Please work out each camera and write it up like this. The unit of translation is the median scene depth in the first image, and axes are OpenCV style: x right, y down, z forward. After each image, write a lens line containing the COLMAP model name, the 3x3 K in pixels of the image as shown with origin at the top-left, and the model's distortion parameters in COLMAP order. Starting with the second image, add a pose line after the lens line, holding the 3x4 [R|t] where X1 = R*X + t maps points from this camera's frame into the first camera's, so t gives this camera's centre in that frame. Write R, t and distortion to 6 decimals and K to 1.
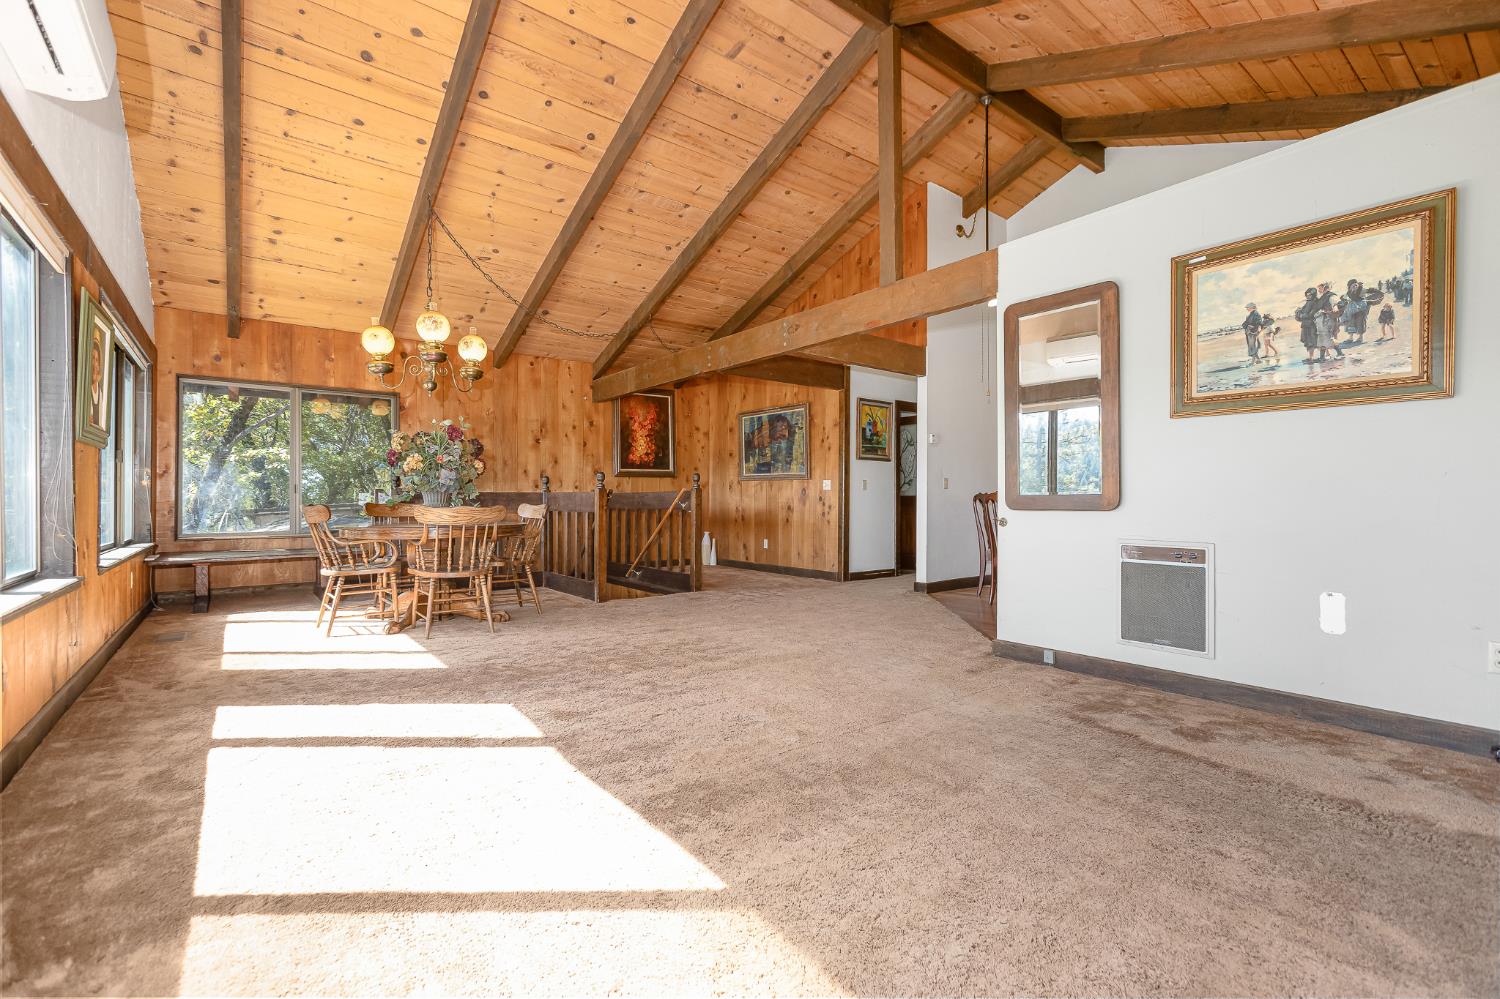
lens RADIAL K [[675.7, 0, 742.9], [0, 675.7, 492.7], [0, 0, 1]] dist [-0.003312, 0.000293]
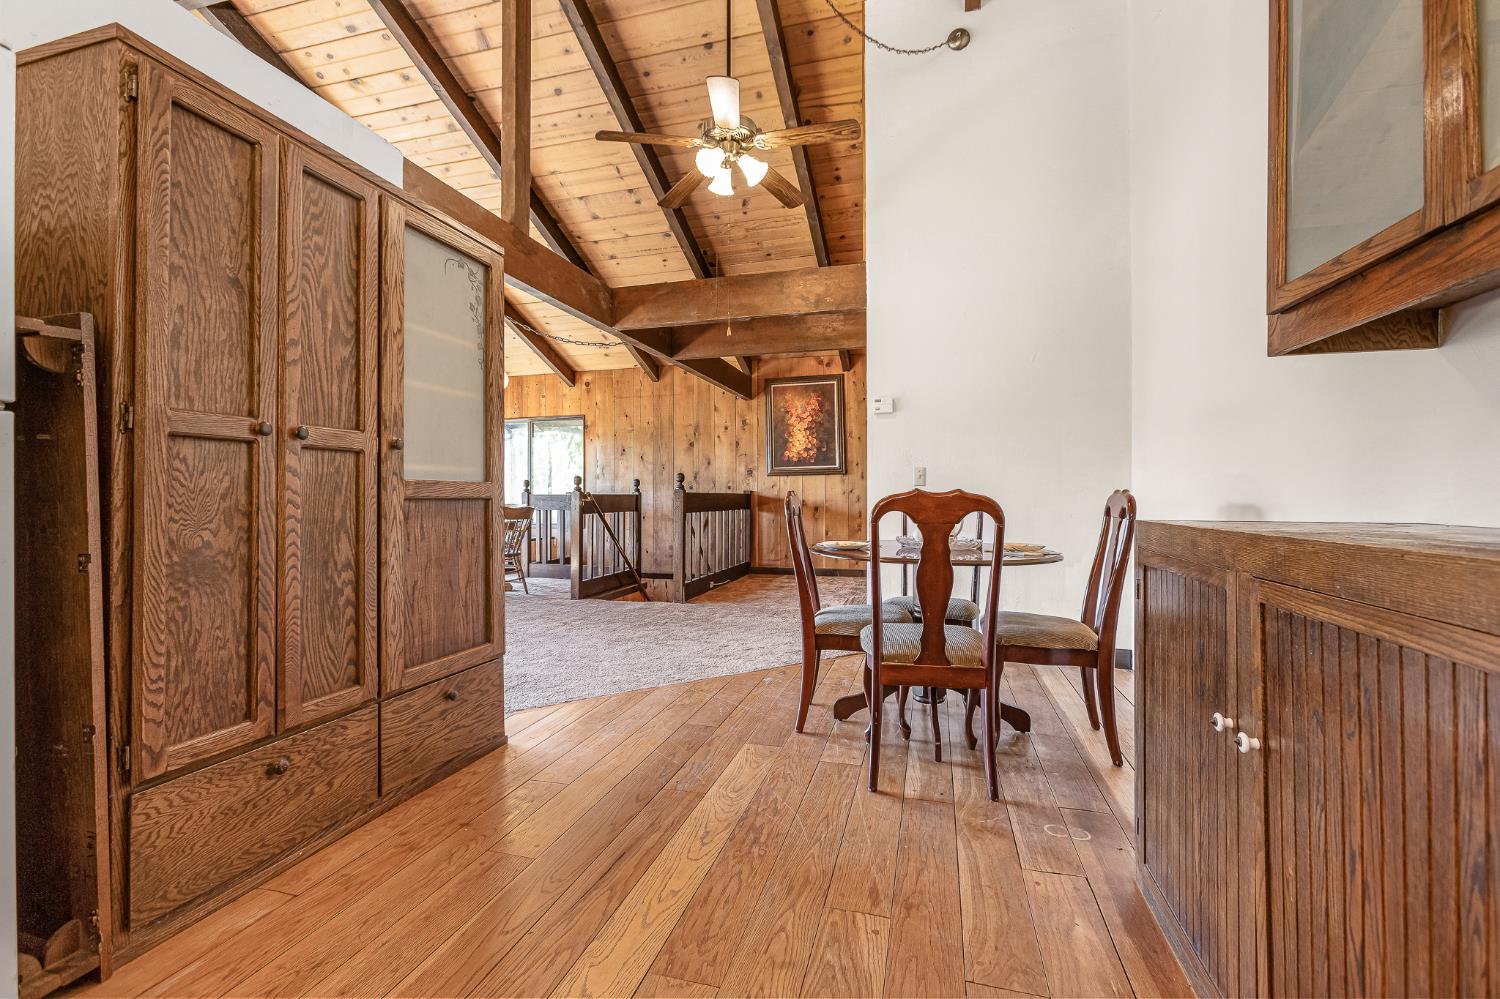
lens RADIAL K [[675.7, 0, 748.5], [0, 675.7, 498.7], [0, 0, 1]] dist [-0.003312, 0.000293]
pose [[0.609140, -0.010289, -0.792996, 0.579389], [0.009931, 0.999936, -0.005345, 0.013659], [0.793001, -0.004619, 0.609203, 0.431528]]
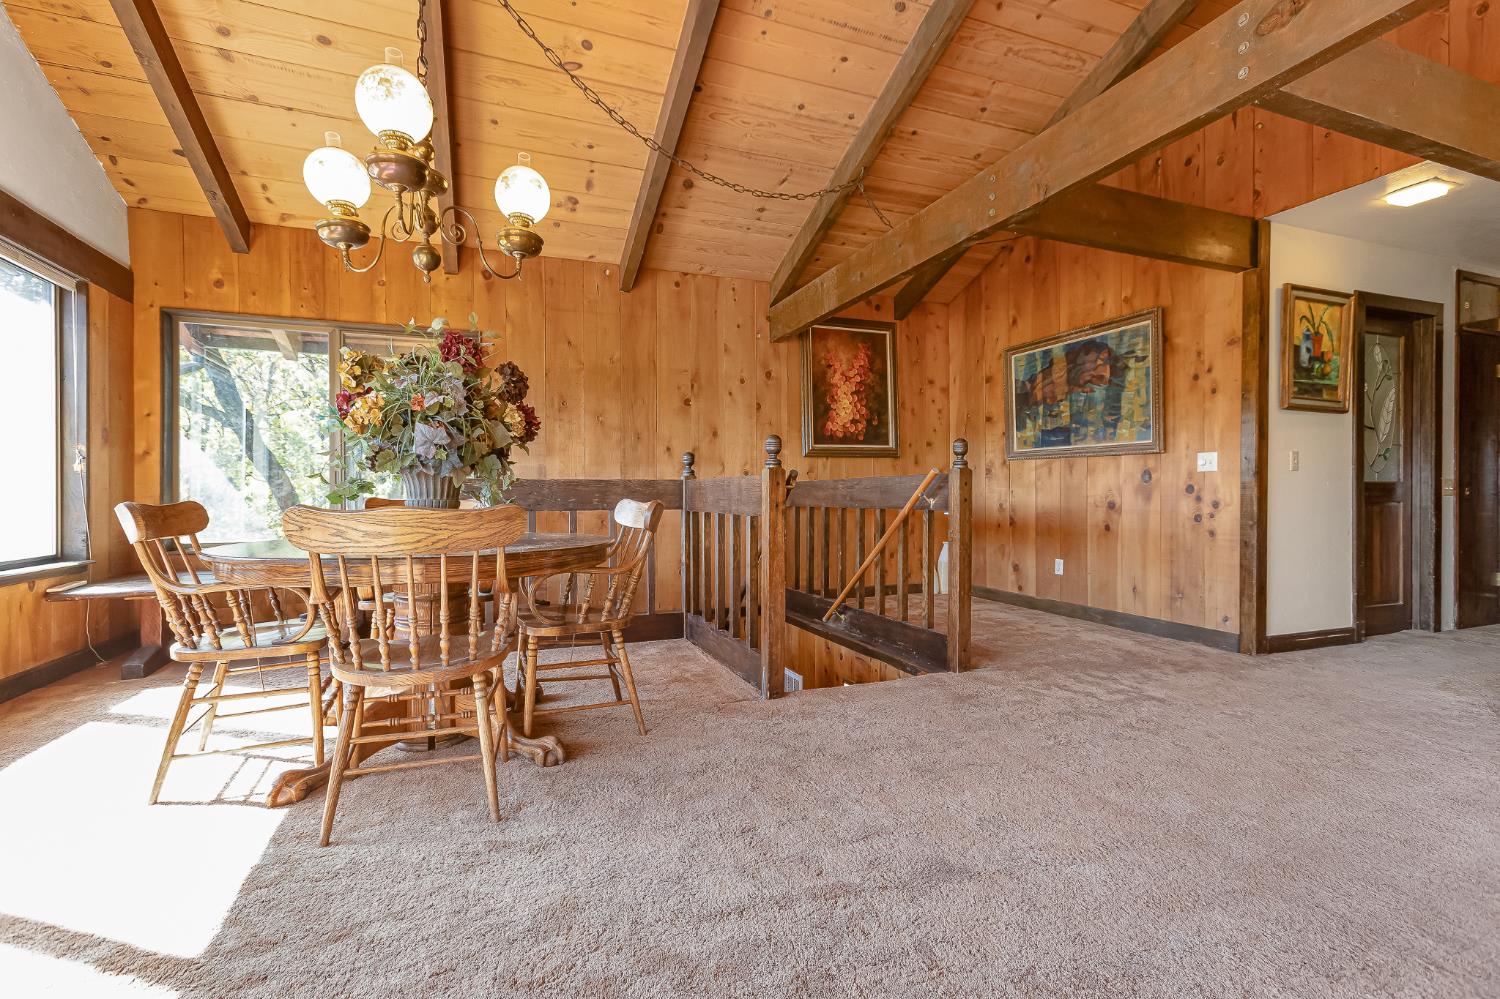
lens RADIAL K [[675.7, 0, 745.1], [0, 675.7, 490.4], [0, 0, 1]] dist [-0.003312, 0.000293]
pose [[0.960159, -0.005044, -0.279410, -0.068599], [0.006201, 0.999975, 0.003257, 0.006256], [0.279387, -0.004860, 0.960166, 0.390181]]
